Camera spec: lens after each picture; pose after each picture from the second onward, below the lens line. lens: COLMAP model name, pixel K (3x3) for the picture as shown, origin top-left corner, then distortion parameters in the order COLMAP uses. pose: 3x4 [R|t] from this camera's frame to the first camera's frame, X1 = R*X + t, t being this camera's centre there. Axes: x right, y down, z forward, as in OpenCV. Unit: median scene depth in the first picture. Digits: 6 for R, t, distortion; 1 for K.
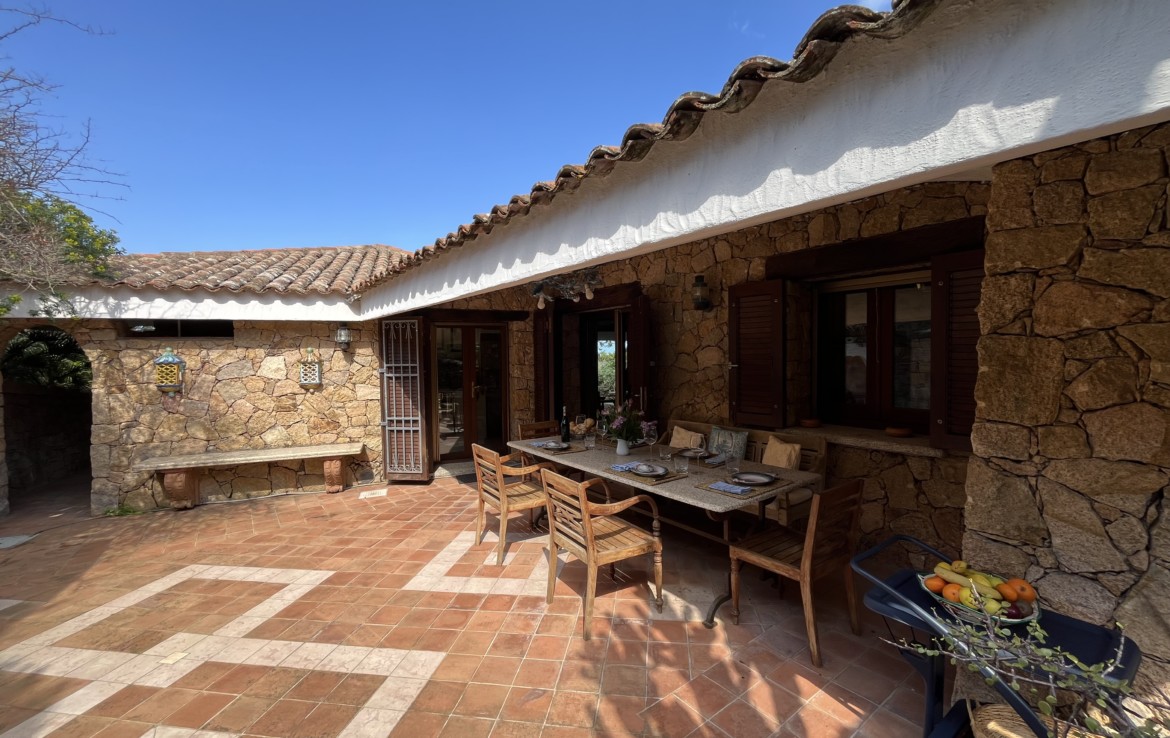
lens RADIAL K [[477.0, 0, 583.6], [0, 477.0, 367.6], [0, 0, 1]] dist [-0.002718, -0.000269]
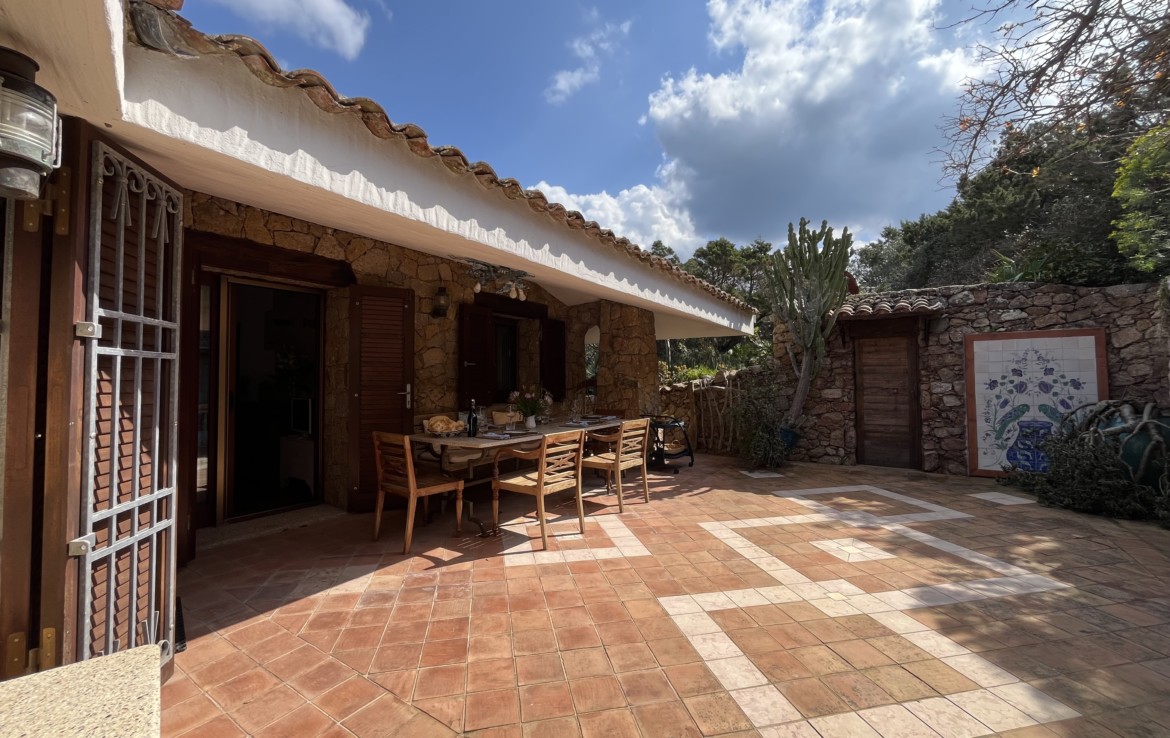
lens RADIAL K [[477.0, 0, 583.6], [0, 477.0, 367.6], [0, 0, 1]] dist [-0.002718, -0.000269]
pose [[-0.348767, 0.043786, 0.936186, -0.826348], [0.037199, 0.998768, -0.032855, 0.048245], [-0.936471, 0.023366, -0.349966, 0.928214]]
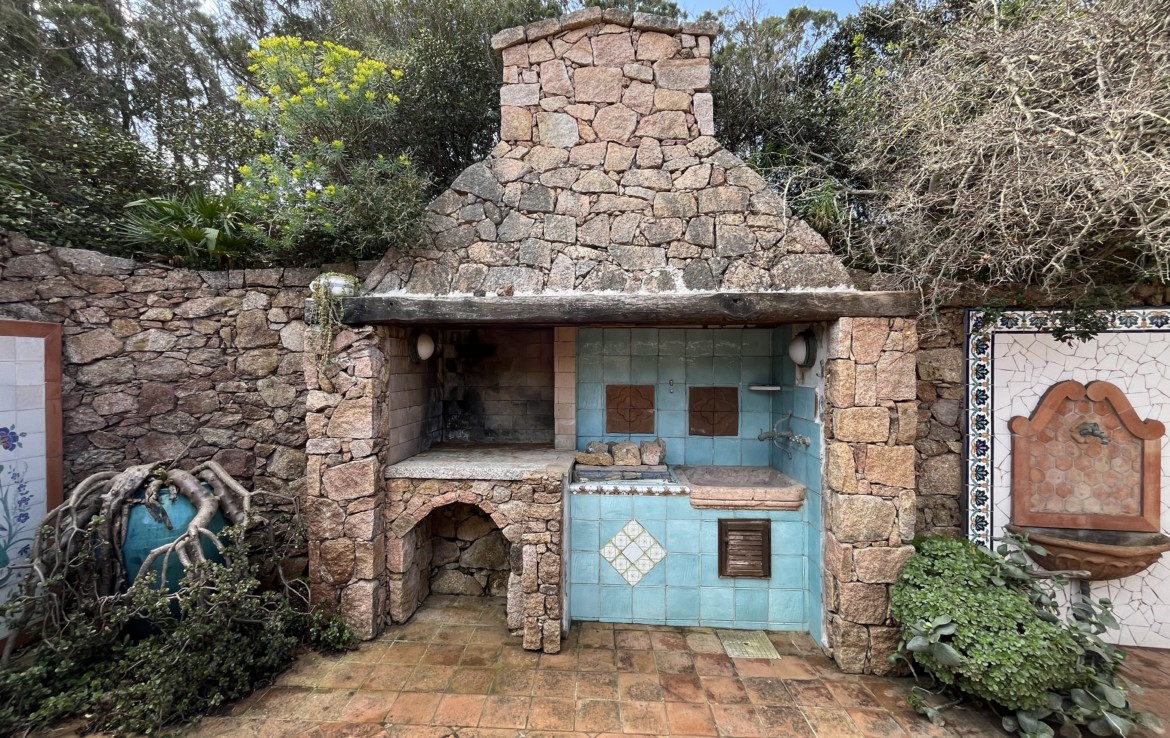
lens RADIAL K [[477.0, 0, 583.6], [0, 477.0, 367.6], [0, 0, 1]] dist [-0.002718, -0.000269]
pose [[-0.613164, 0.010185, -0.789890, -0.212978], [-0.016625, 0.999529, 0.025794, -0.003357], [0.789781, 0.028948, -0.612706, 0.320916]]
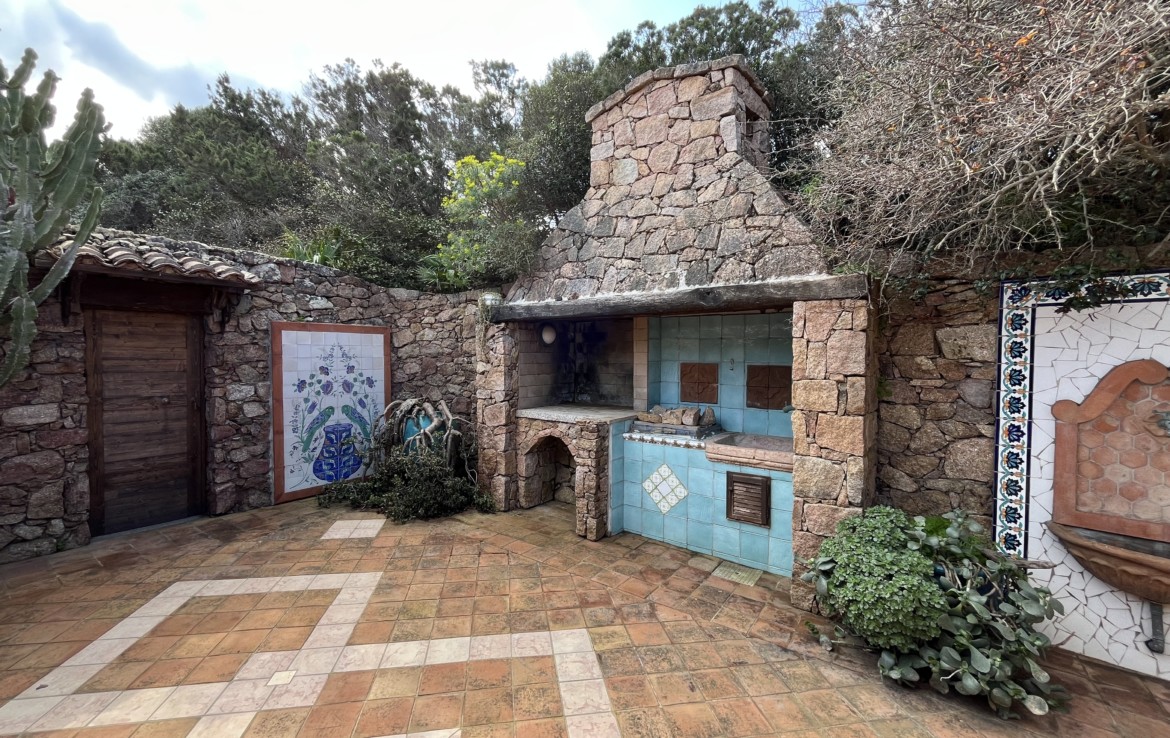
lens RADIAL K [[477.0, 0, 583.6], [0, 477.0, 367.6], [0, 0, 1]] dist [-0.002718, -0.000269]
pose [[-0.946757, 0.015144, -0.321593, -0.338521], [-0.003135, 0.998412, 0.056245, 0.000159], [0.321934, 0.054258, -0.945206, 0.677134]]
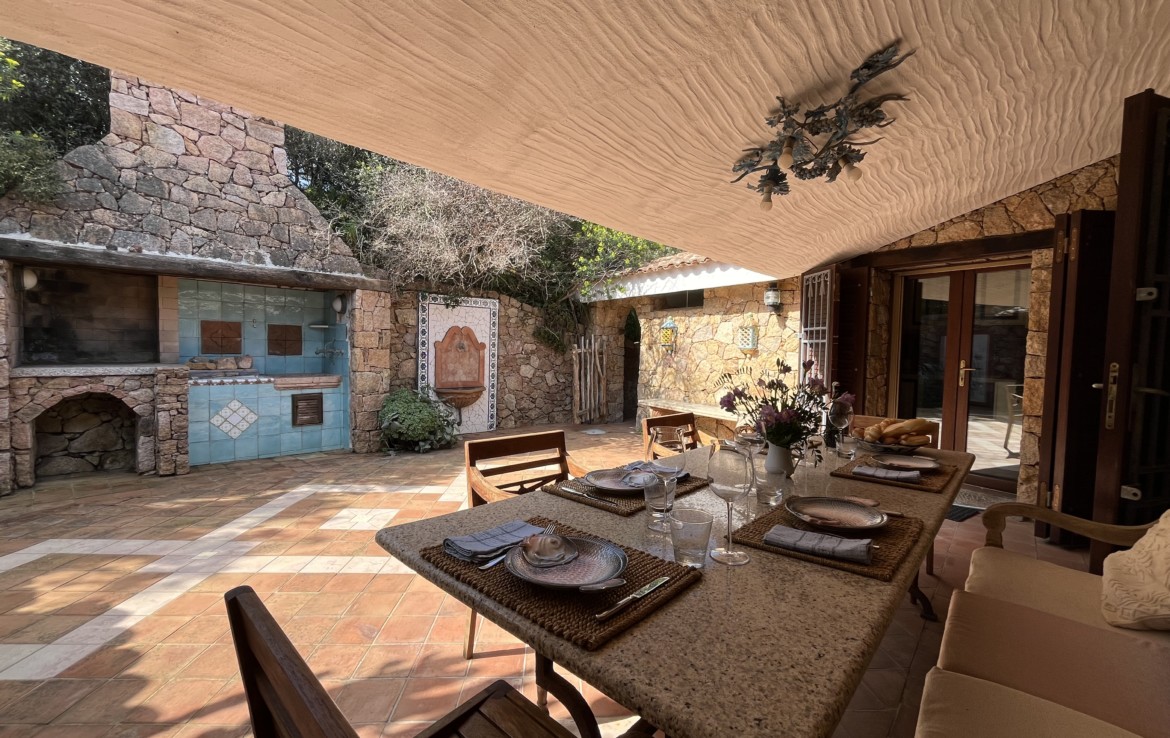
lens RADIAL K [[477.0, 0, 583.6], [0, 477.0, 367.6], [0, 0, 1]] dist [-0.002718, -0.000269]
pose [[0.205875, 0.061806, -0.976625, 0.358049], [-0.053541, 0.997220, 0.051823, 0.042860], [0.977113, 0.041620, 0.208612, 0.498532]]
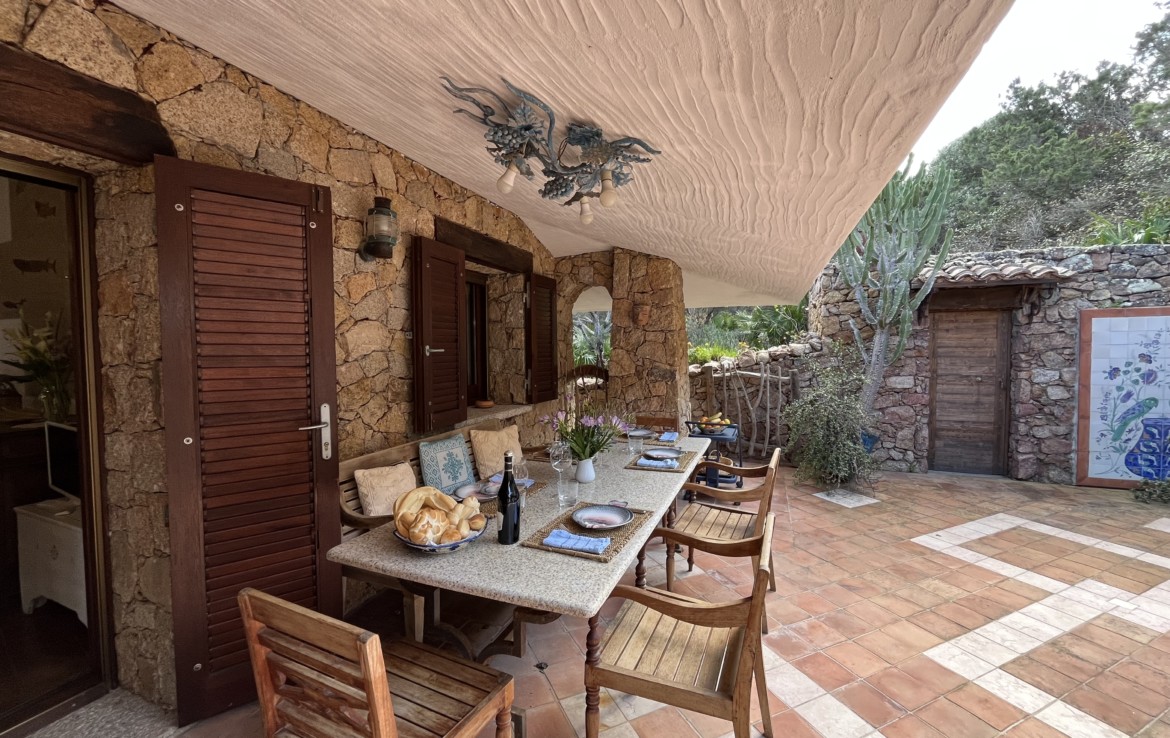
lens RADIAL K [[477.0, 0, 583.6], [0, 477.0, 367.6], [0, 0, 1]] dist [-0.002718, -0.000269]
pose [[-0.541795, -0.015400, 0.840370, -0.329975], [0.039501, 0.998261, 0.043760, -0.000927], [-0.839582, 0.056904, -0.540244, 0.954852]]
